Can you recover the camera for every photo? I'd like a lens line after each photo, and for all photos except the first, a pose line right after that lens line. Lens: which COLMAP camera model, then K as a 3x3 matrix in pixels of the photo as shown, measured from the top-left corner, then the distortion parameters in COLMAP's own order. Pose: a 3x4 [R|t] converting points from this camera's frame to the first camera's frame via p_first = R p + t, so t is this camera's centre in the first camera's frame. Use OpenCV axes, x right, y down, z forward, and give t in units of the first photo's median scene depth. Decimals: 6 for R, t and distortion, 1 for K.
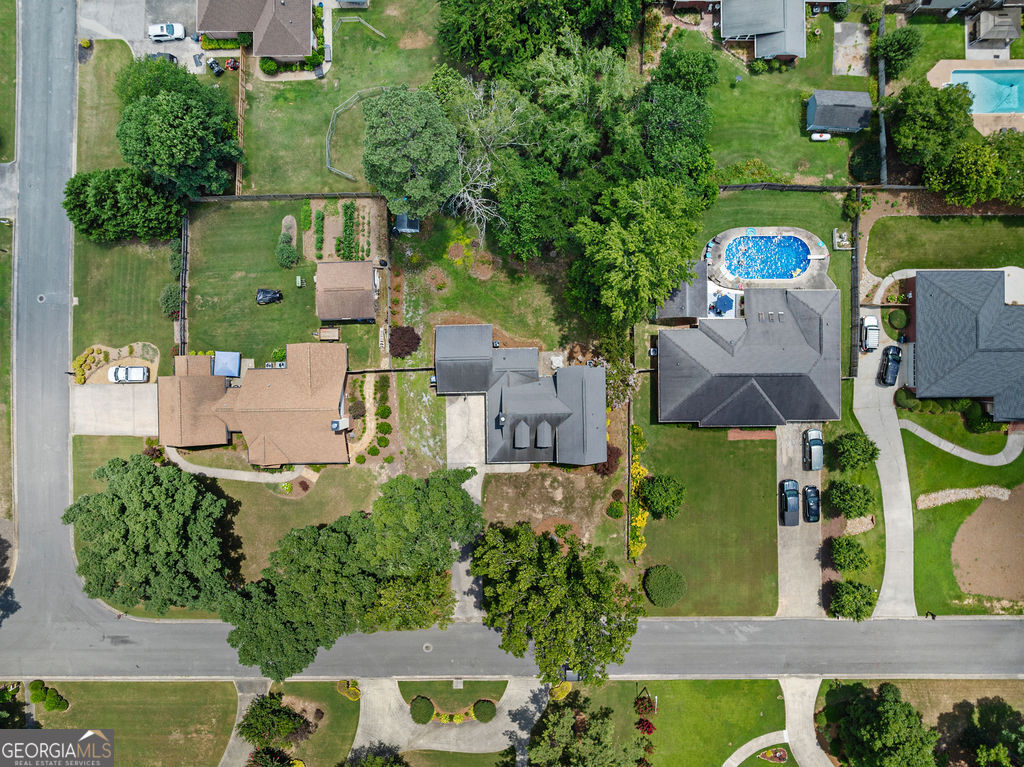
lens RADIAL K [[720.5, 0, 512.0], [0, 720.5, 383.5], [0, 0, 1]] dist [-0.040000, 0.010068]
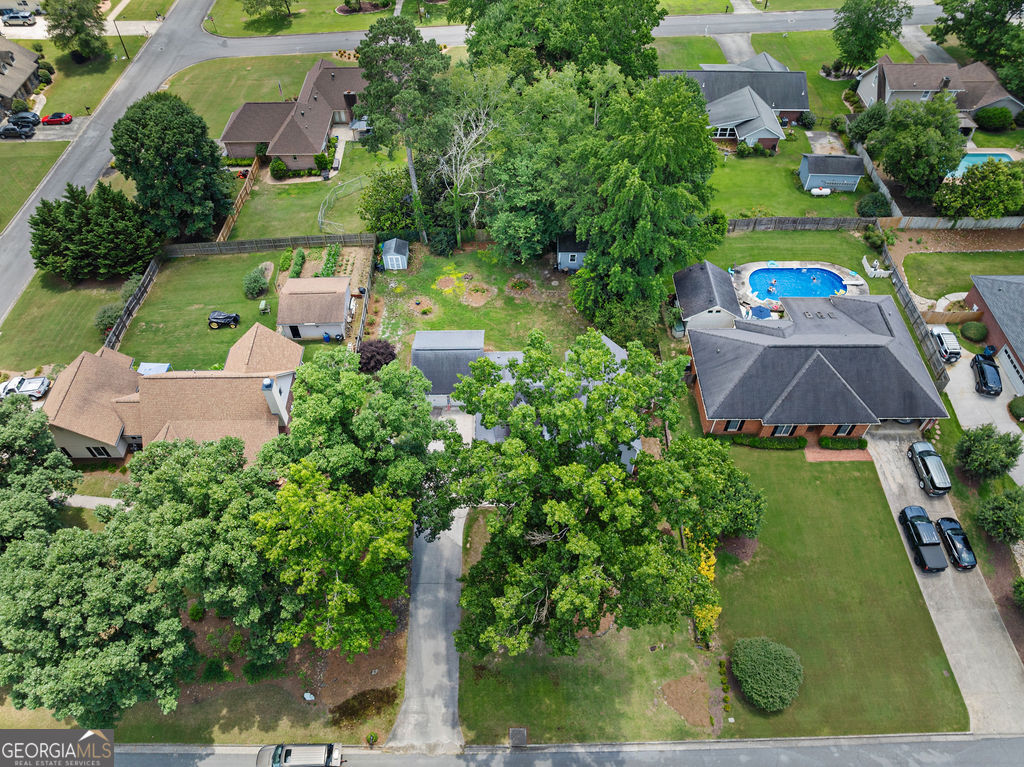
lens RADIAL K [[720.5, 0, 512.0], [0, 720.5, 383.5], [0, 0, 1]] dist [-0.040000, 0.010068]
pose [[0.999981, -0.004863, -0.003793, 0.006667], [0.001315, 0.768984, -0.639266, 0.481242], [0.006026, 0.639249, 0.768976, 0.394637]]
